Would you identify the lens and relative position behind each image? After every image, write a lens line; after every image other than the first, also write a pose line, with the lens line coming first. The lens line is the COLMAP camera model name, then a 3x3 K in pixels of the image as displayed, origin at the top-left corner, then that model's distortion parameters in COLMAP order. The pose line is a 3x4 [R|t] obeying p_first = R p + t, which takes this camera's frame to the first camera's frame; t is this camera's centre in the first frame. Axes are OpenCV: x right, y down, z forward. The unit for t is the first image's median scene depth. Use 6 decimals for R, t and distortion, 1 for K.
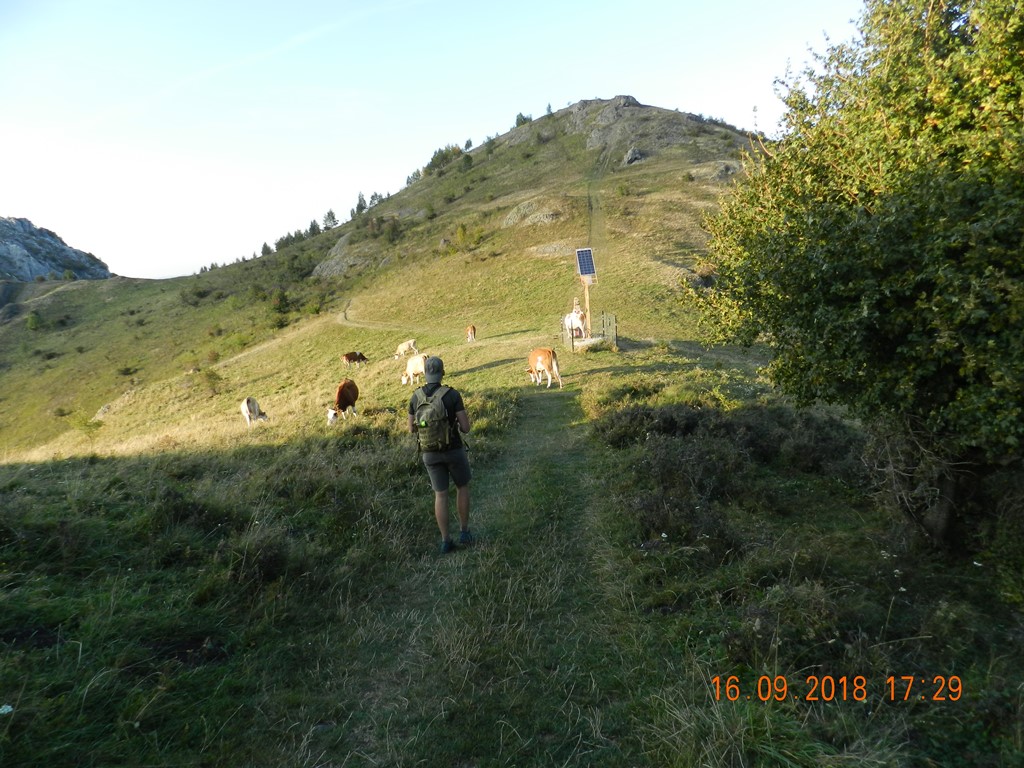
lens RADIAL K [[684.2, 0, 512.0], [0, 684.2, 384.0], [0, 0, 1]] dist [-0.001129, 0.000335]
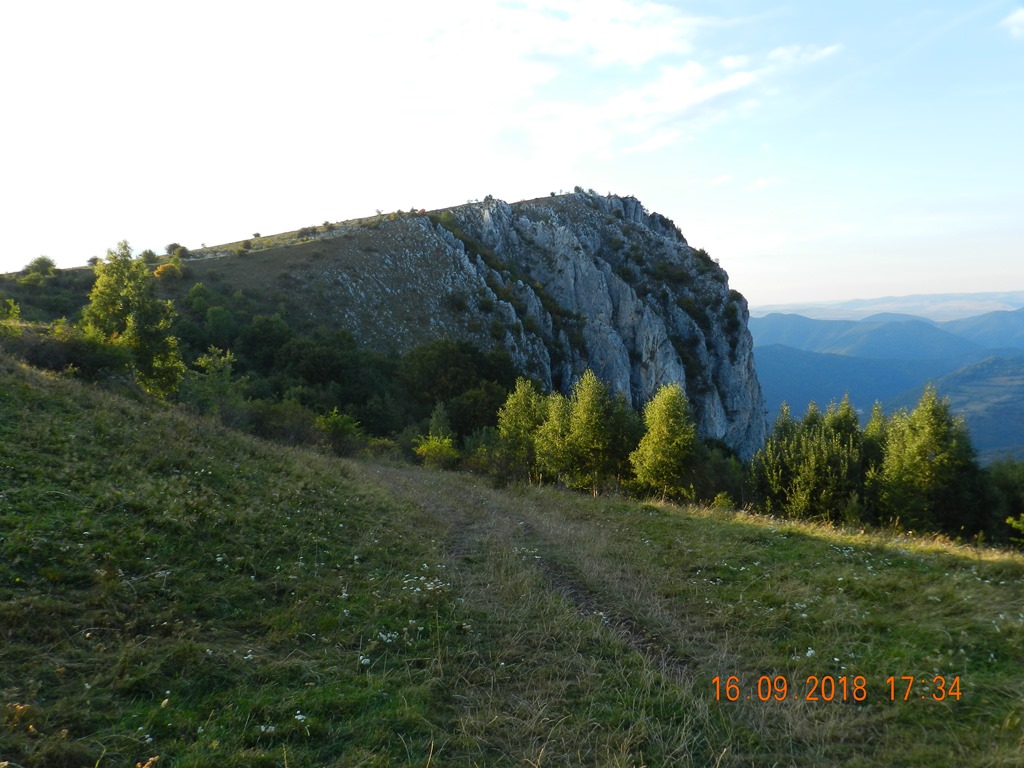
lens RADIAL K [[835.2, 0, 512.0], [0, 835.2, 384.0], [0, 0, 1]] dist [-0.000387, -0.000017]
pose [[0.667242, 0.118645, -0.735331, -0.244599], [-0.163657, 0.986460, 0.010662, -0.077028], [0.726639, 0.113228, 0.677624, 0.490871]]
